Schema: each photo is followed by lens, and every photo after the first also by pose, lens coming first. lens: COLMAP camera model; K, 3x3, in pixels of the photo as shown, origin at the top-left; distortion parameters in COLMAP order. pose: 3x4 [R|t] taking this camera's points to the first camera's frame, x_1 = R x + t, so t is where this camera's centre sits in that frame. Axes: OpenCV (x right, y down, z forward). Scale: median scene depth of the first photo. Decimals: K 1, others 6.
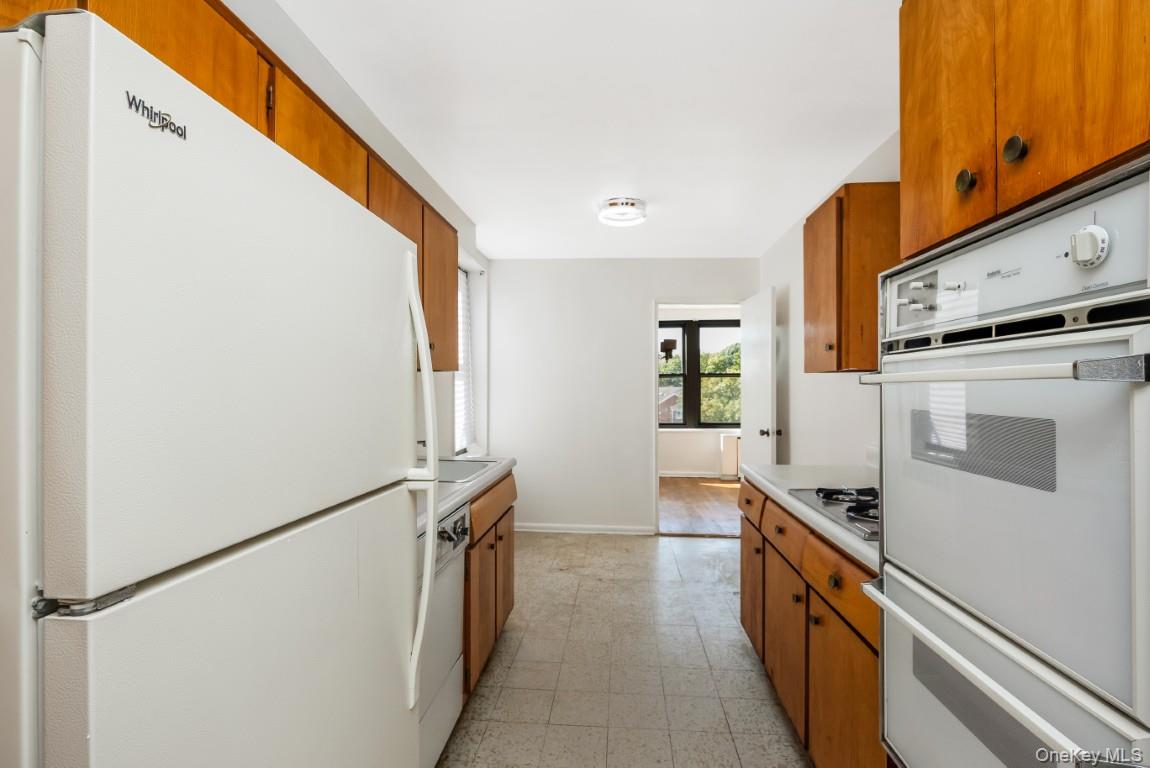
lens RADIAL K [[518.4, 0, 575.4], [0, 518.4, 388.7], [0, 0, 1]] dist [0.000225, 0.000214]
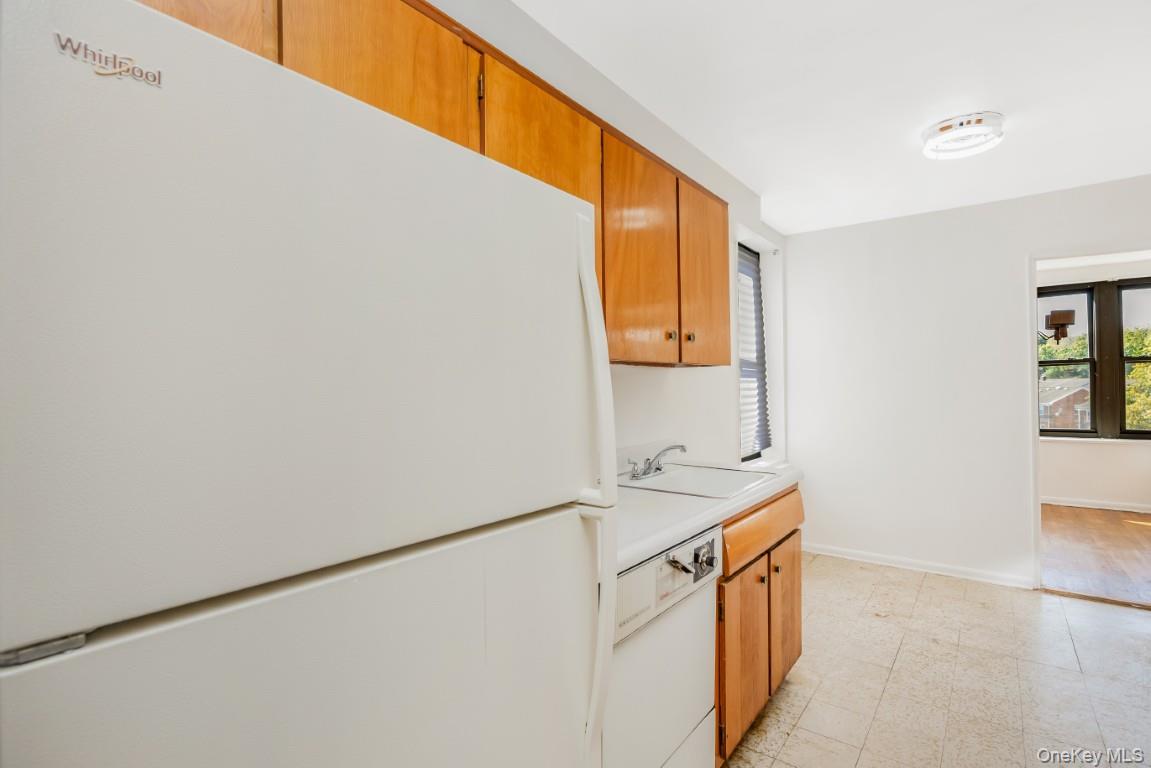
lens RADIAL K [[529.1, 0, 602.3], [0, 529.1, 385.4], [0, 0, 1]] dist [-0.009322, 0.001452]
pose [[0.849829, -0.013488, -0.526885, 0.048318], [0.013709, 0.999900, -0.003485, -0.000091], [0.526879, -0.004261, 0.849929, 0.121655]]
